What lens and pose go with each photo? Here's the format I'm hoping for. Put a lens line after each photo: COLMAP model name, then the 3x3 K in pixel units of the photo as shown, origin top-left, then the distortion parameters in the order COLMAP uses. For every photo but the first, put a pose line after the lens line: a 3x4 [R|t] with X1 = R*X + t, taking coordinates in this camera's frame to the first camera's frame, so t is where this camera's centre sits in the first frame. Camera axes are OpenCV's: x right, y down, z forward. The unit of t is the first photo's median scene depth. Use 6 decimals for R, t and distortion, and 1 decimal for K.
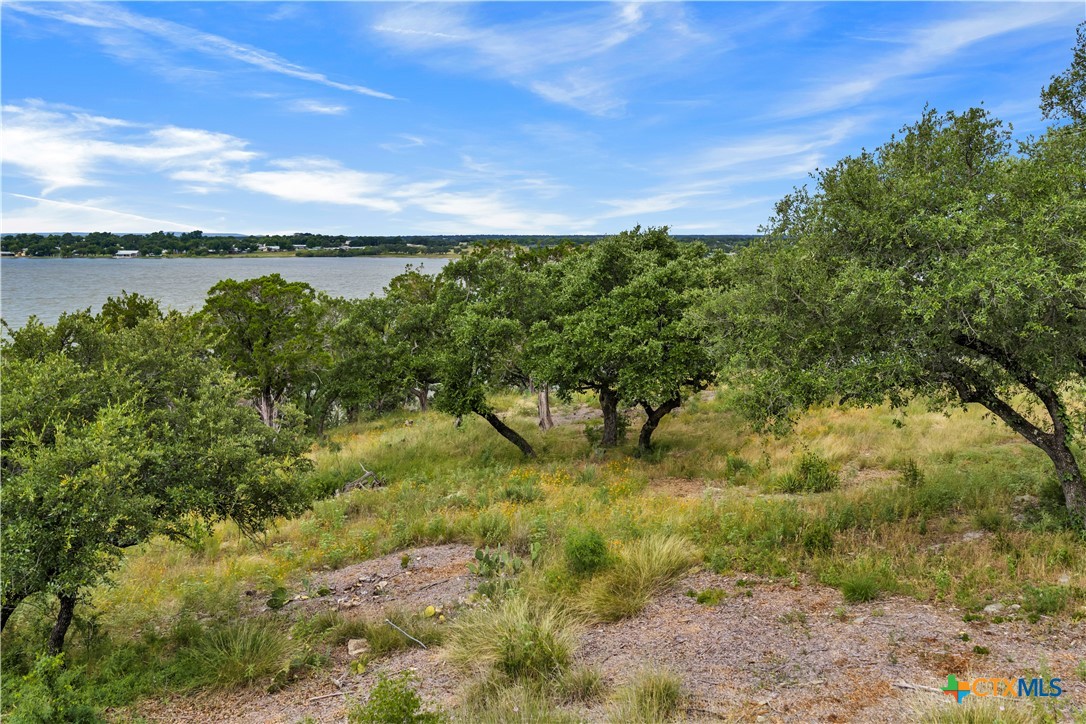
lens RADIAL K [[877.1, 0, 565.6], [0, 877.1, 365.9], [0, 0, 1]] dist [0.001171, -0.002861]
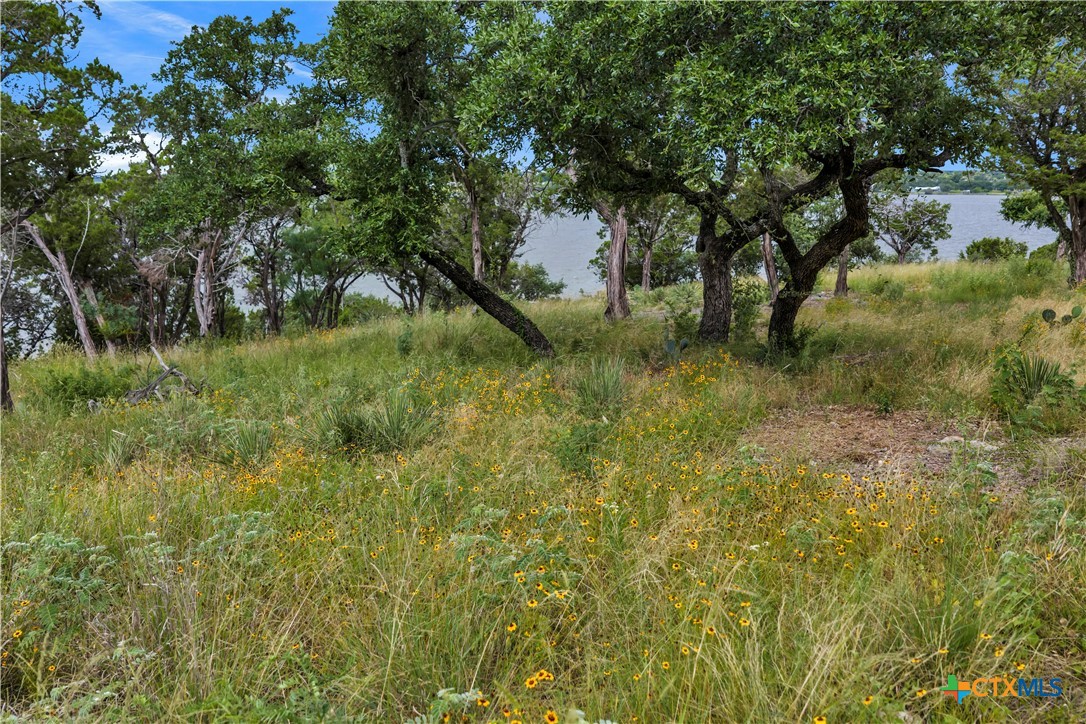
lens RADIAL K [[877.1, 0, 565.6], [0, 877.1, 365.9], [0, 0, 1]] dist [0.001171, -0.002861]
pose [[0.980424, 0.032885, -0.194130, 0.106185], [-0.018898, 0.997118, 0.073469, 0.111836], [0.195987, -0.068363, 0.978221, 0.806613]]
